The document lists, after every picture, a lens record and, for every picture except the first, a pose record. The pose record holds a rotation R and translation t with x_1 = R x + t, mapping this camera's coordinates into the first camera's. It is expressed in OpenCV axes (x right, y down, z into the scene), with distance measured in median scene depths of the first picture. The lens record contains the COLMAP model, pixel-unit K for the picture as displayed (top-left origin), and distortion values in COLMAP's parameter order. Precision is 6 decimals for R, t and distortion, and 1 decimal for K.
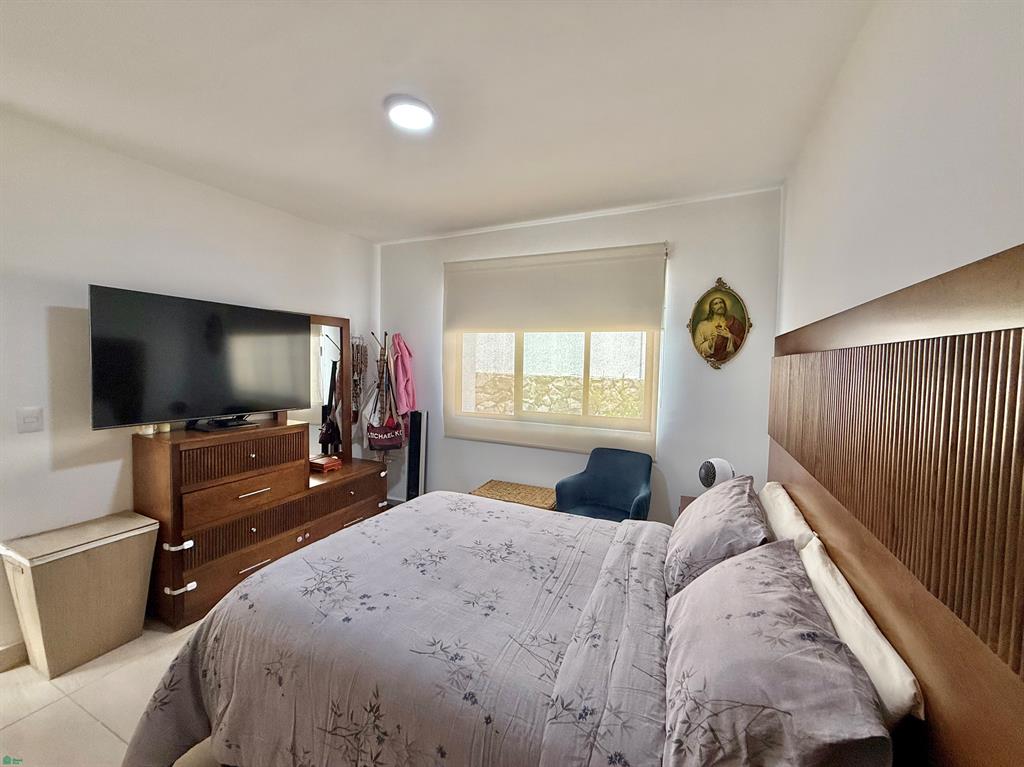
lens RADIAL K [[406.3, 0, 511.3], [0, 406.3, 383.6], [0, 0, 1]] dist [0.000473, -0.000210]
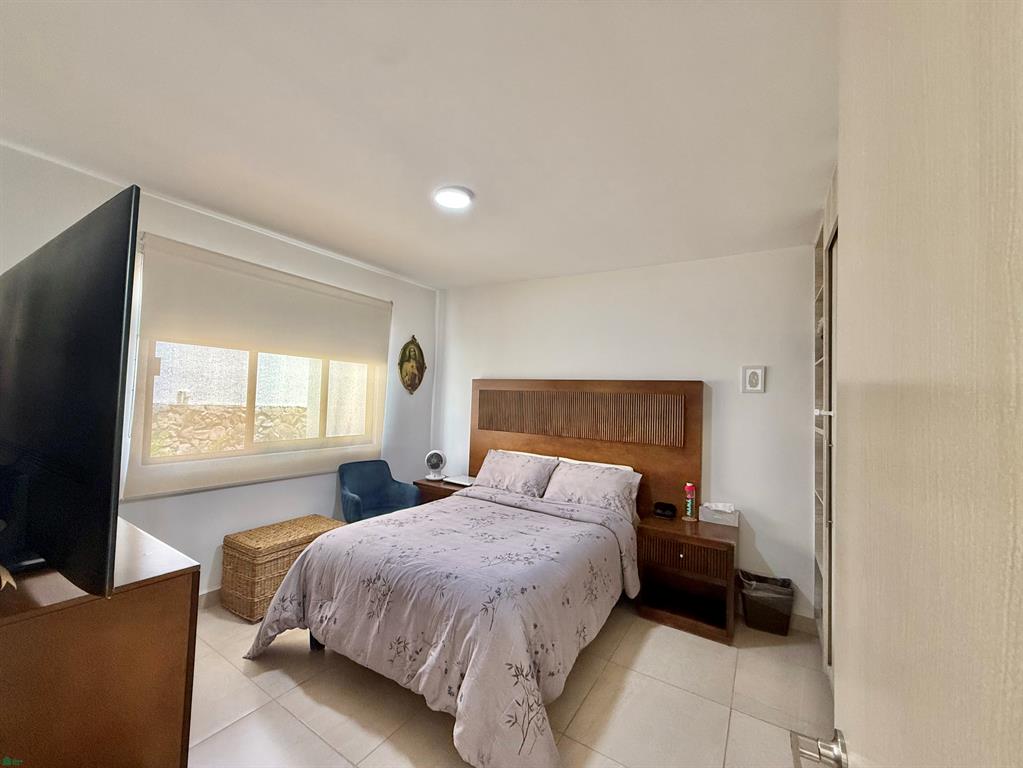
lens RADIAL K [[405.9, 0, 510.8], [0, 405.9, 384.1], [0, 0, 1]] dist [0.000473, -0.000210]
pose [[0.130449, 0.017820, 0.991295, -0.958767], [0.018032, 0.999630, -0.020343, -0.037119], [-0.991291, 0.020529, 0.130079, 0.439349]]
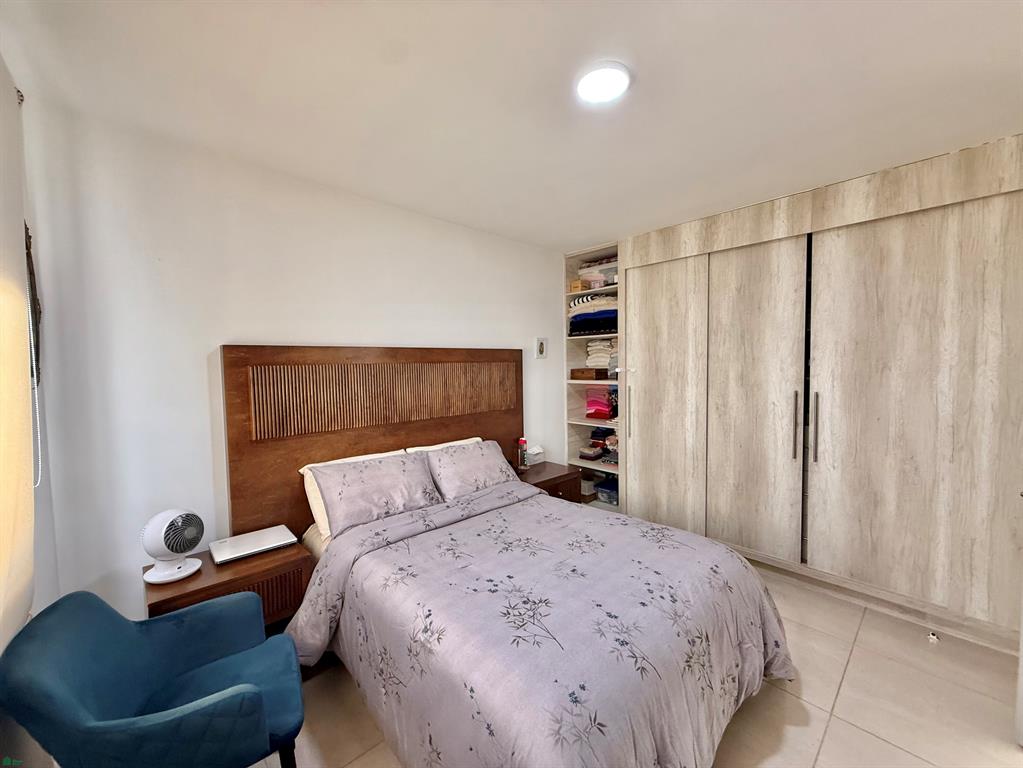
lens RADIAL K [[405.9, 0, 510.8], [0, 405.9, 384.1], [0, 0, 1]] dist [0.000473, -0.000210]
pose [[-0.924943, -0.021578, 0.379493, -0.266245], [0.020494, 0.994104, 0.106477, -0.086067], [-0.379553, 0.106262, -0.919047, 1.258920]]
